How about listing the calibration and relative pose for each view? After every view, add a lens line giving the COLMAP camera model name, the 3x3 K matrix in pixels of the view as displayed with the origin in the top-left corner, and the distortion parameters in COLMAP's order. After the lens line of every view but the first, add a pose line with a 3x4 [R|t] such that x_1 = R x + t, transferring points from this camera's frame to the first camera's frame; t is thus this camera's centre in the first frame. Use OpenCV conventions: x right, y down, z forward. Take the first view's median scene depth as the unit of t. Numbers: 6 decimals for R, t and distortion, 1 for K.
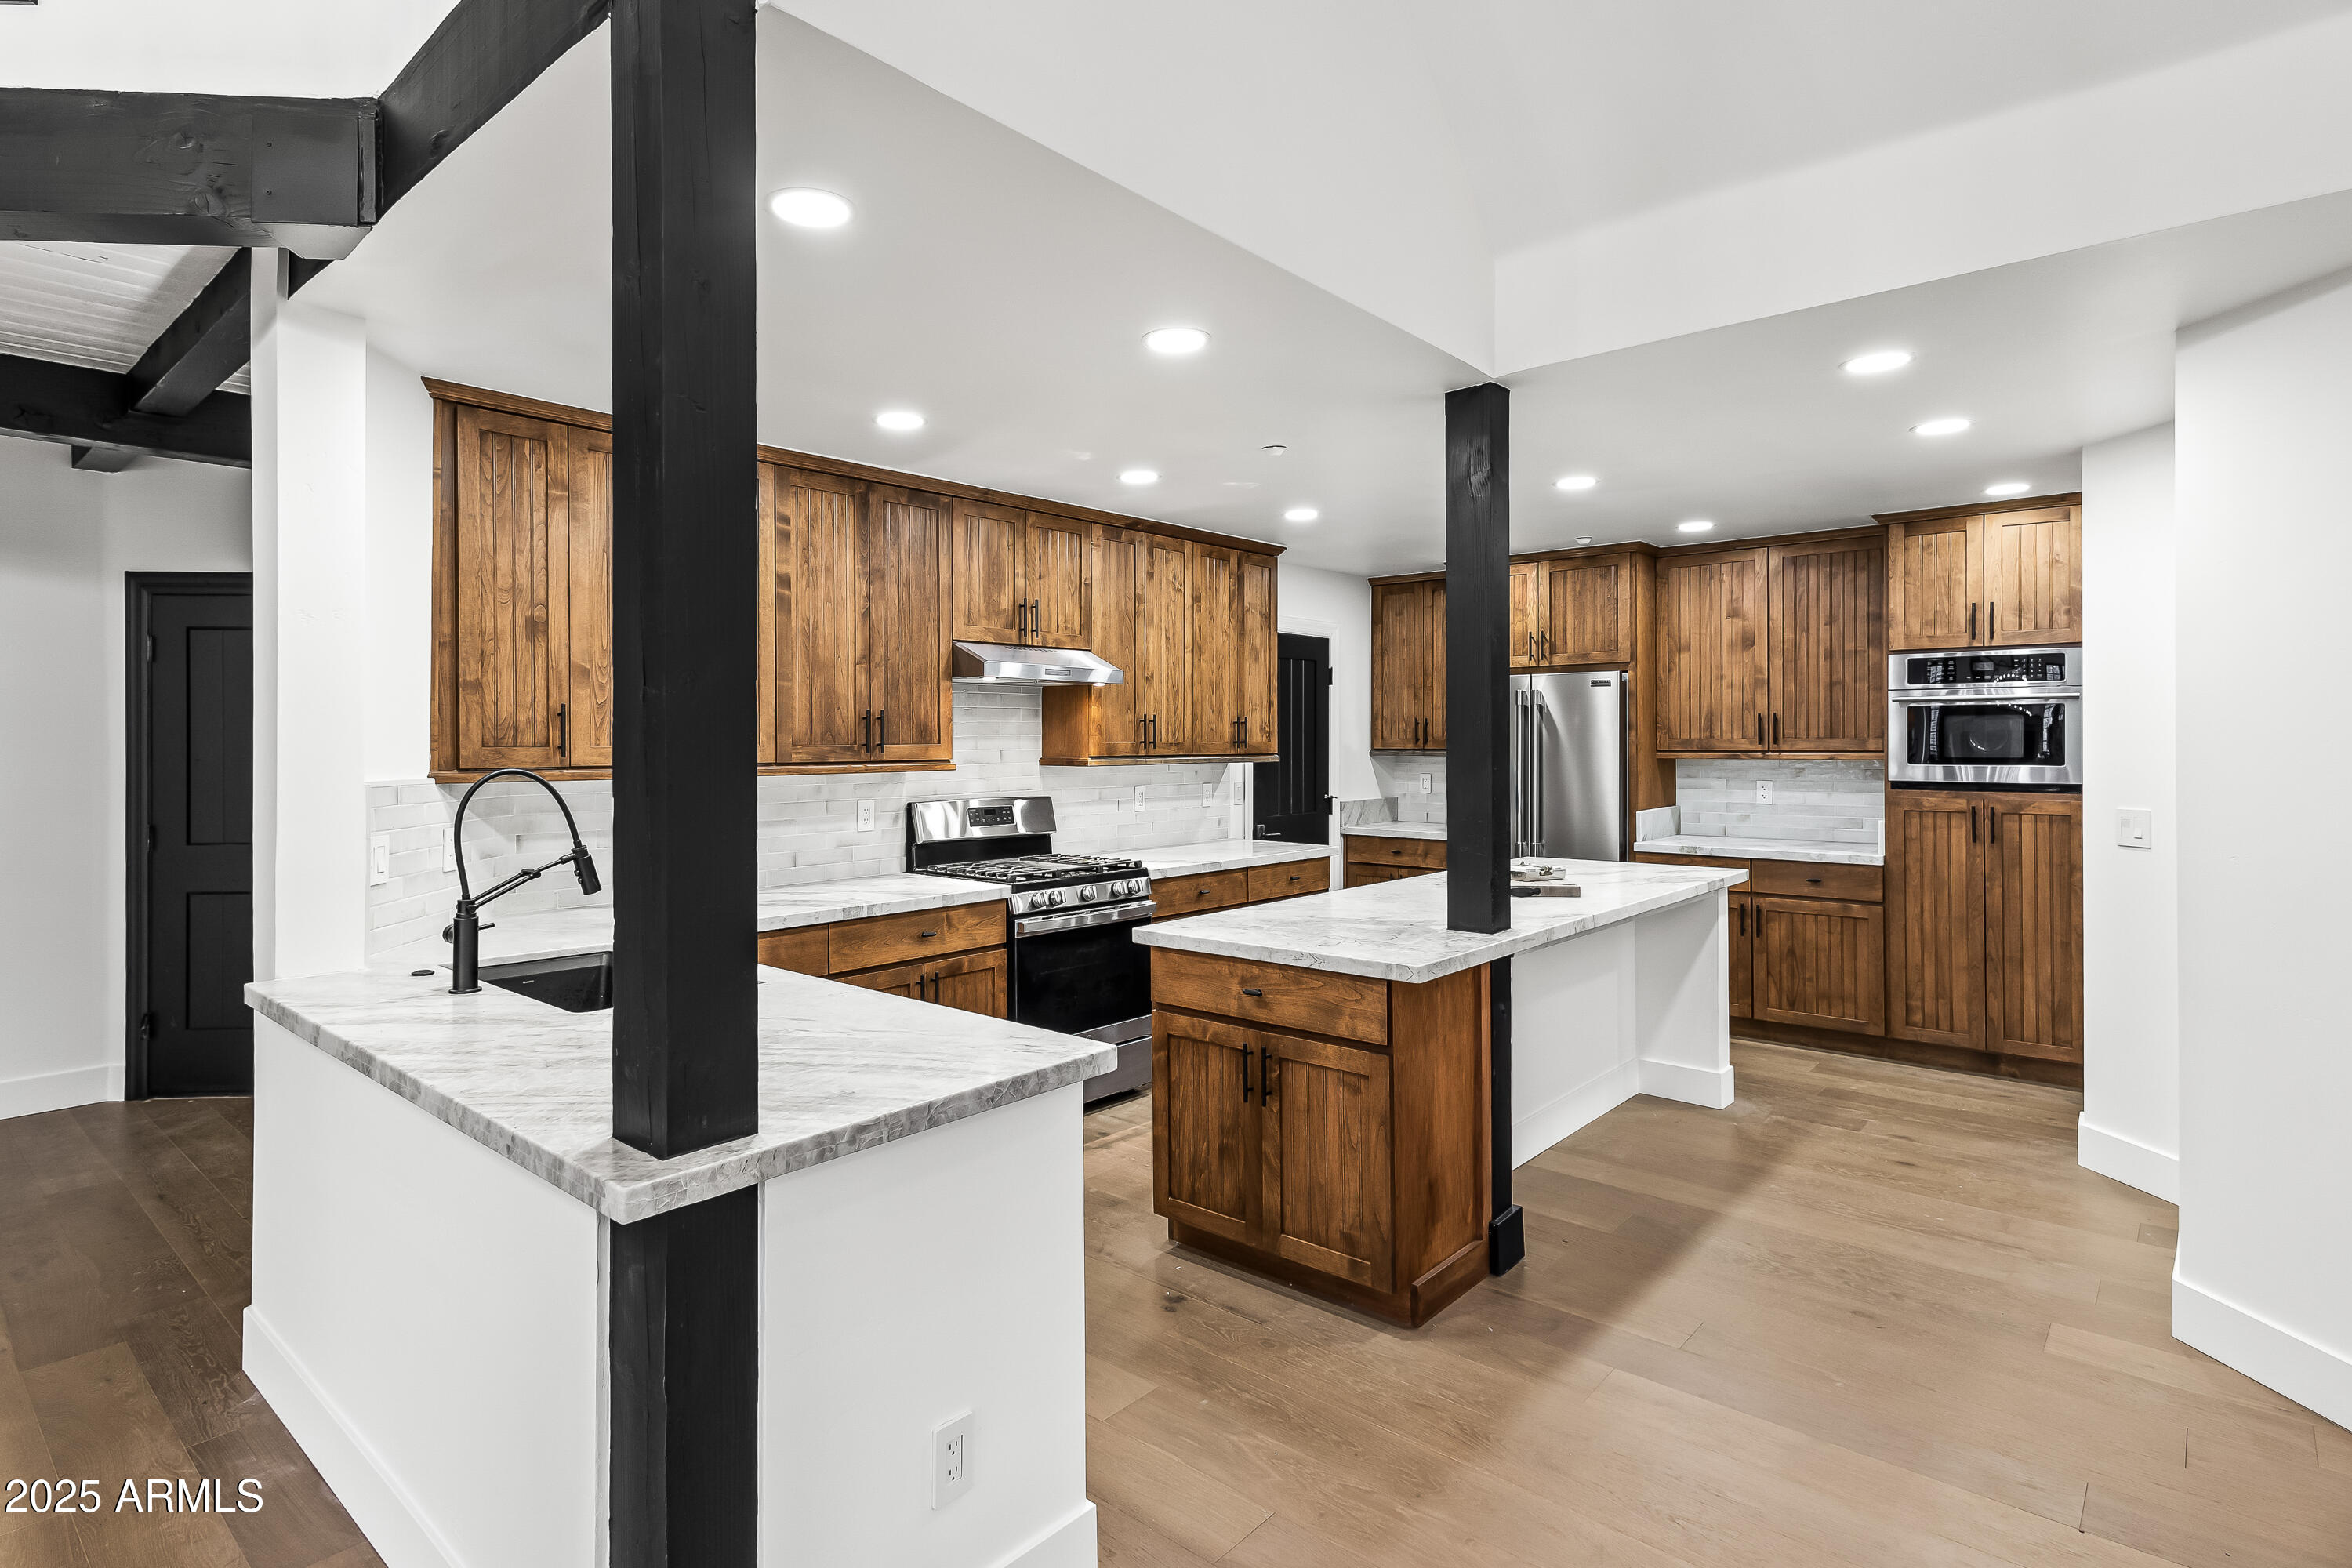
lens RADIAL K [[1190.4, 0, 1122.9], [0, 1190.4, 737.6], [0, 0, 1]] dist [0.002522, 0.000073]
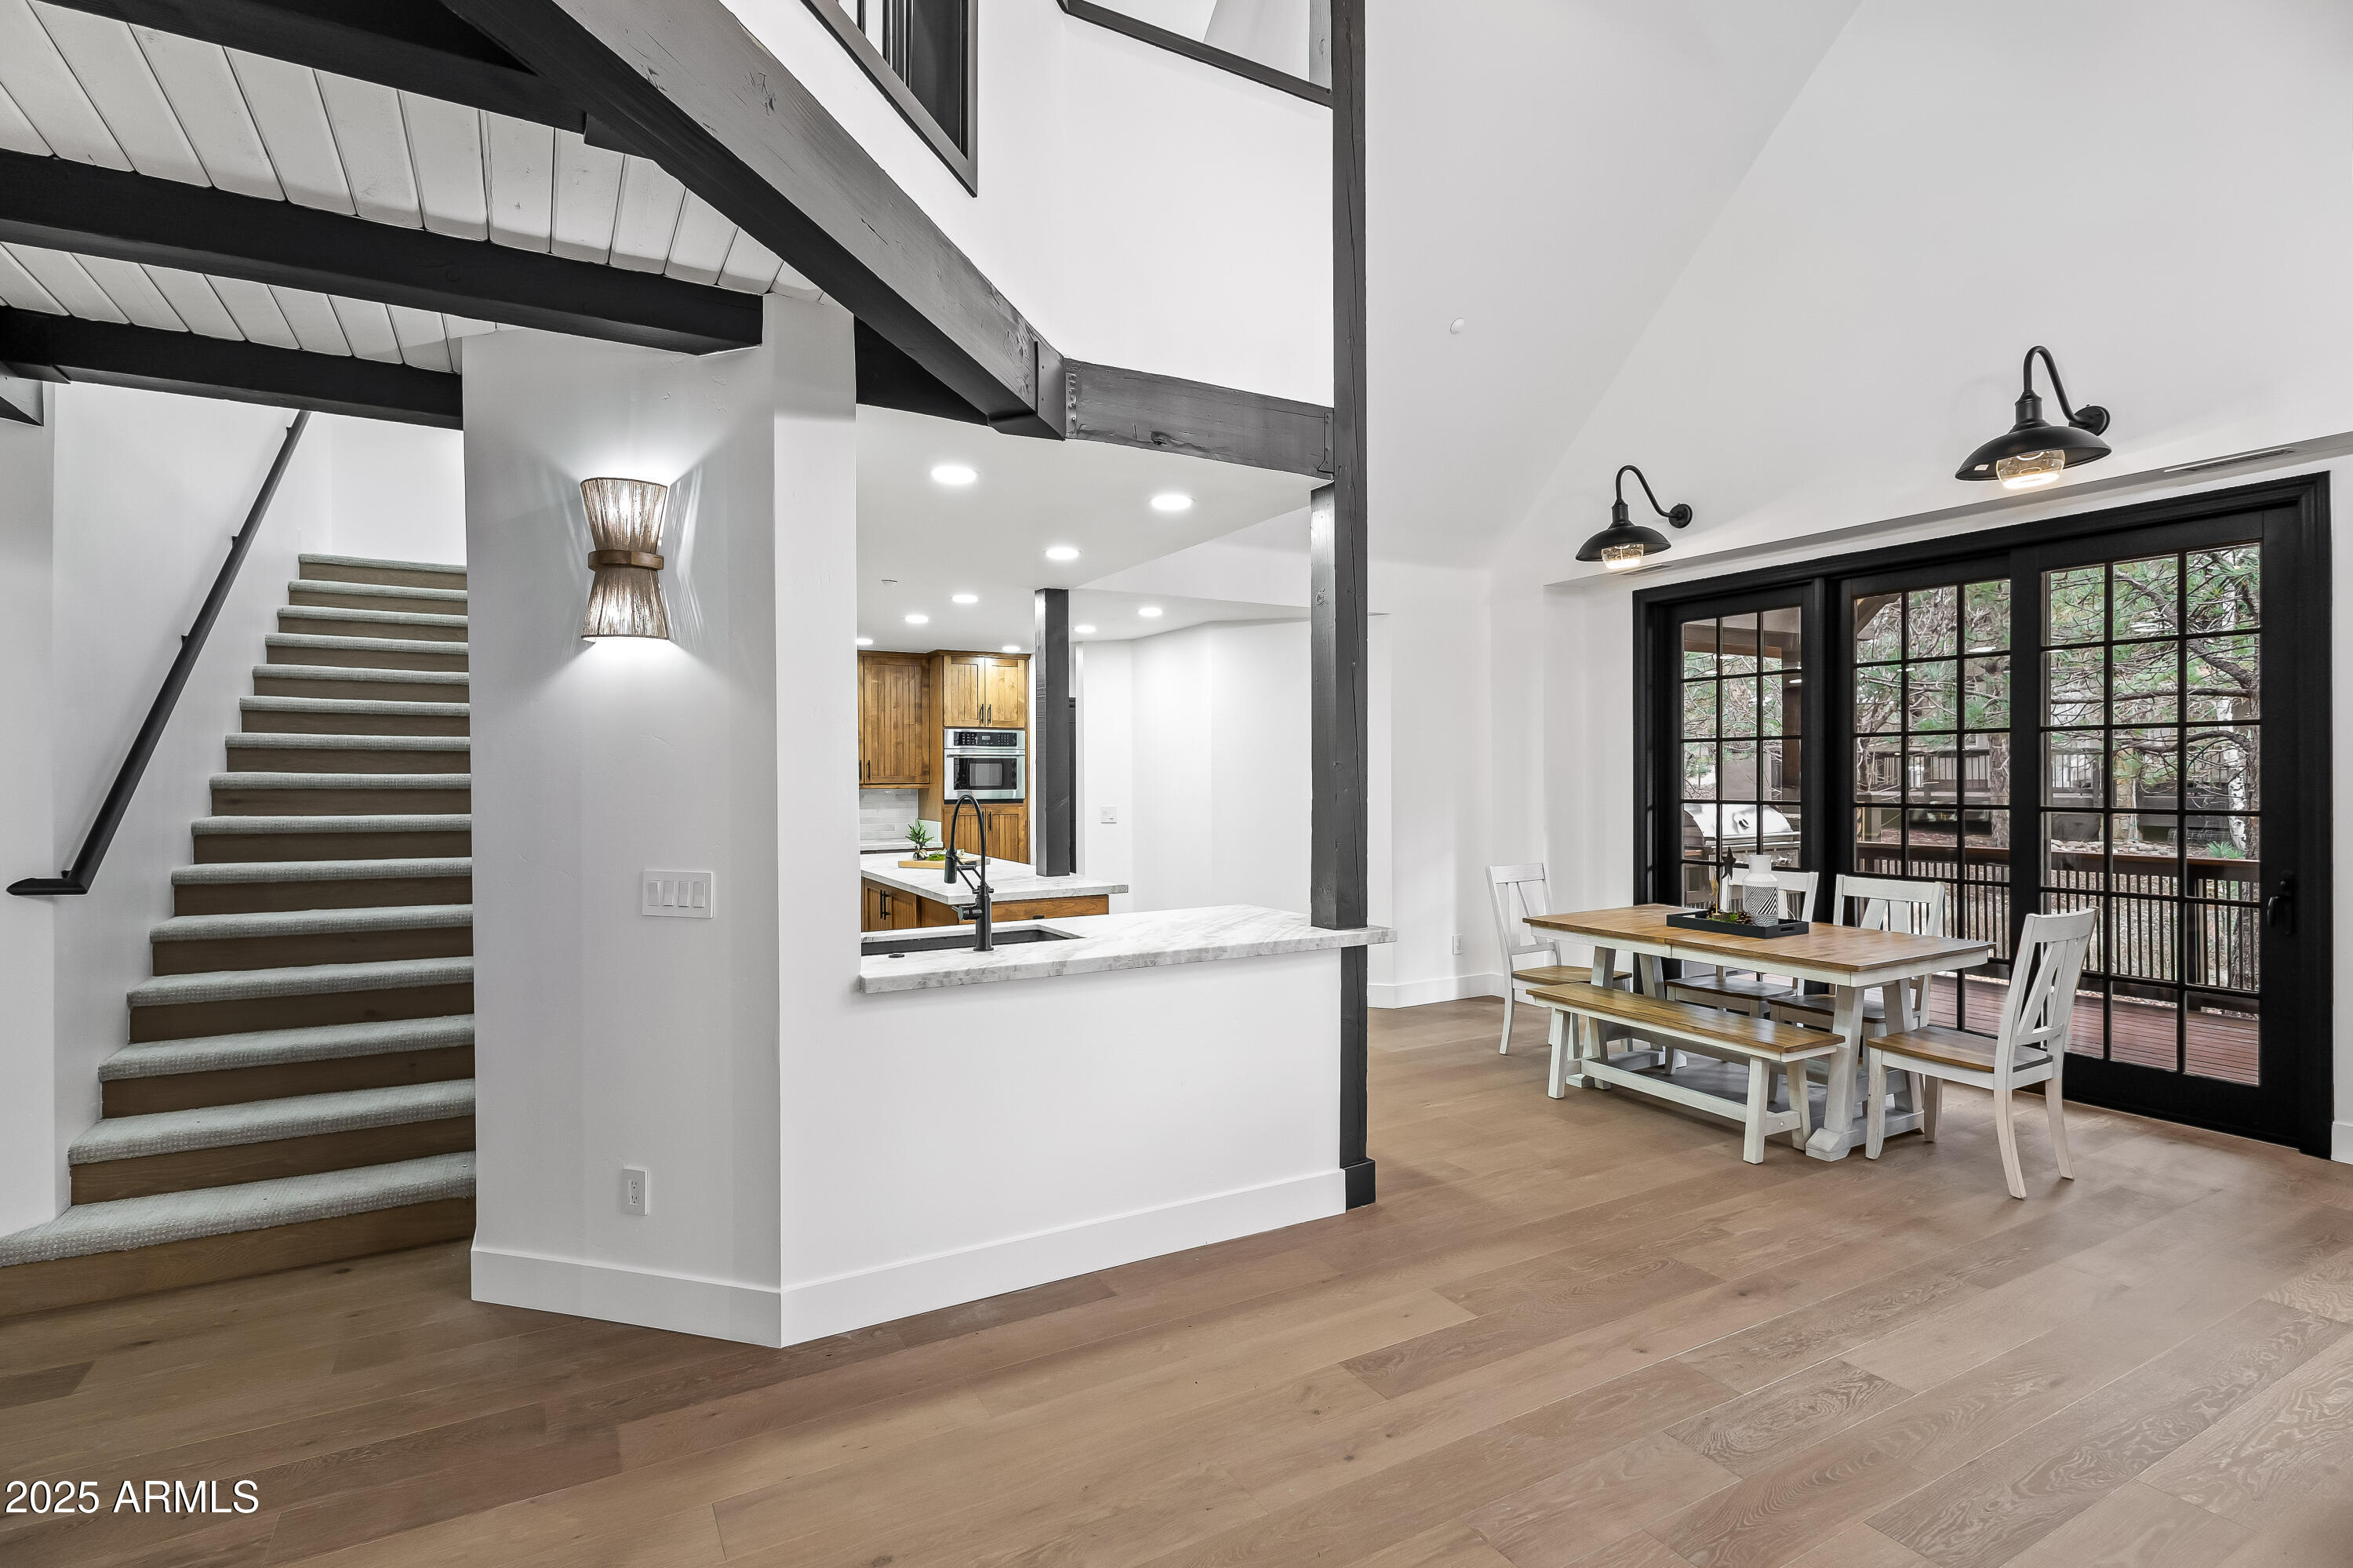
lens RADIAL K [[1108.5, 0, 1134.6], [0, 1108.5, 776.4], [0, 0, 1]] dist [0.002732, 0.000302]
pose [[0.325743, -0.000356, 0.945458, -0.853922], [0.002877, 0.999996, -0.000614, 0.003654], [-0.945454, 0.002920, 0.325742, 0.192870]]
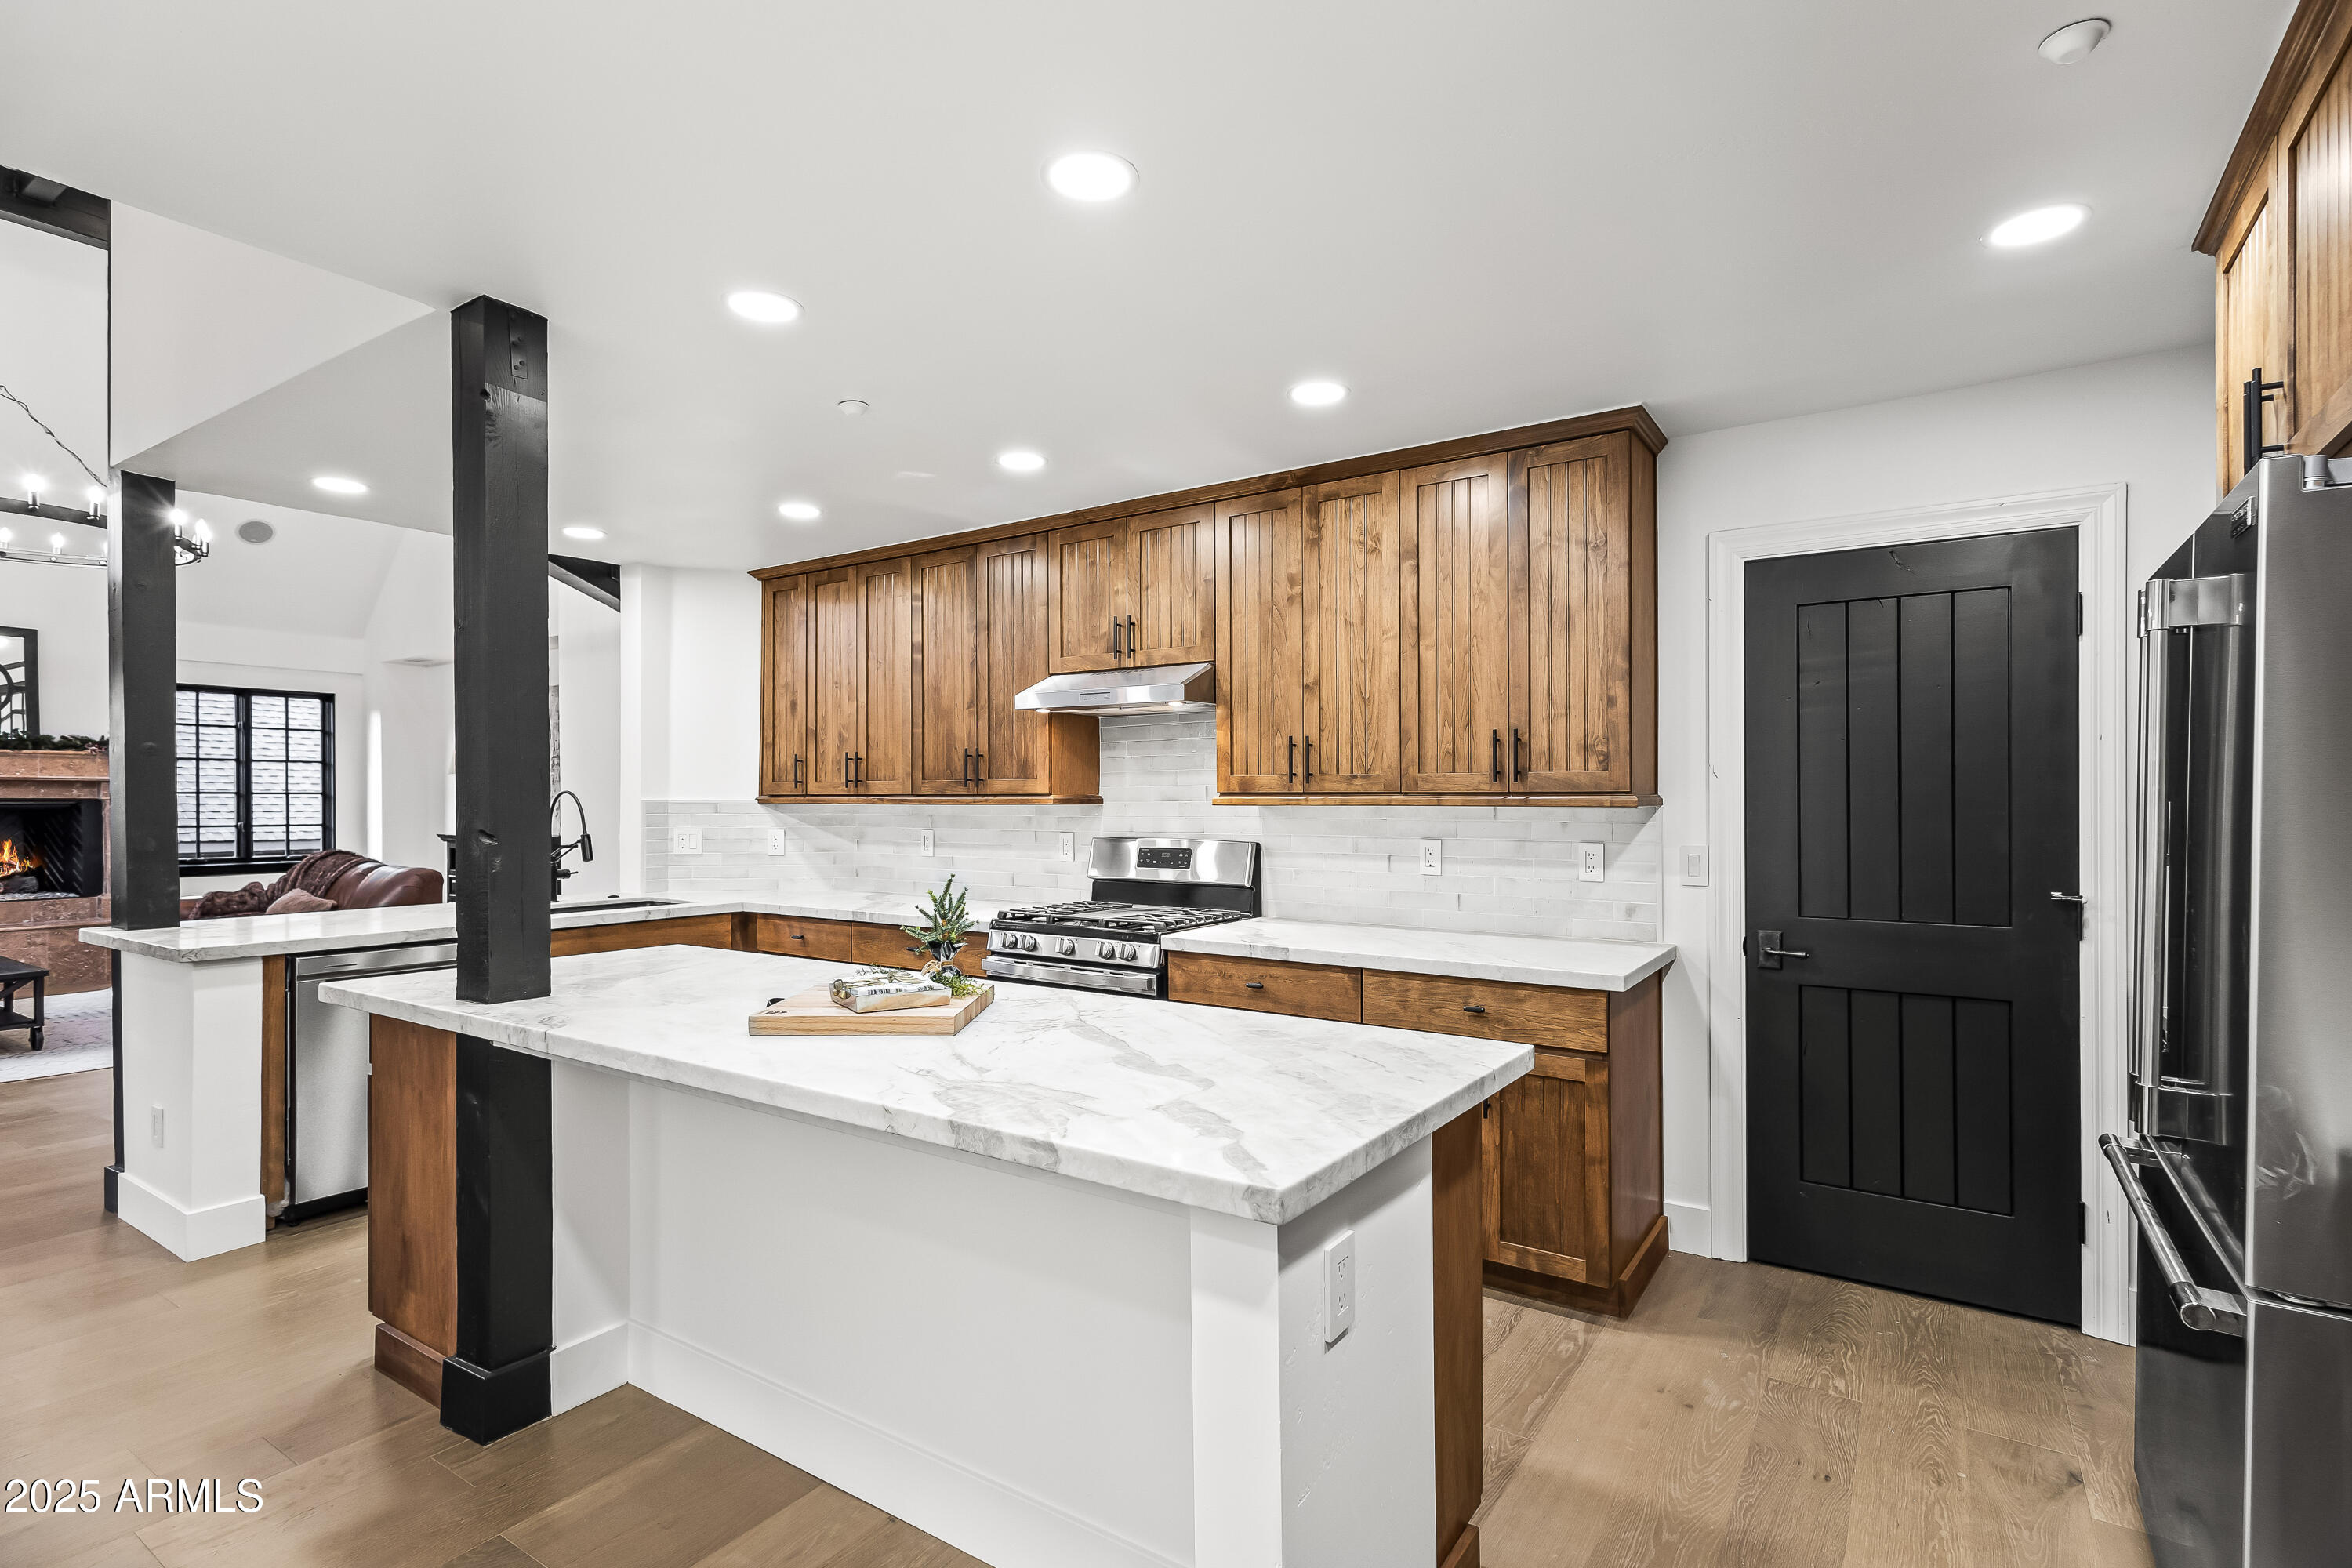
lens RADIAL K [[1113.1, 0, 1210.5], [0, 1113.1, 800.3], [0, 0, 1]] dist [0.000814, -0.000471]
pose [[0.171749, 0.004784, -0.985129, 0.713559], [0.000901, 0.999987, 0.005013, 0.017147], [0.985140, -0.001748, 0.171742, 0.863893]]
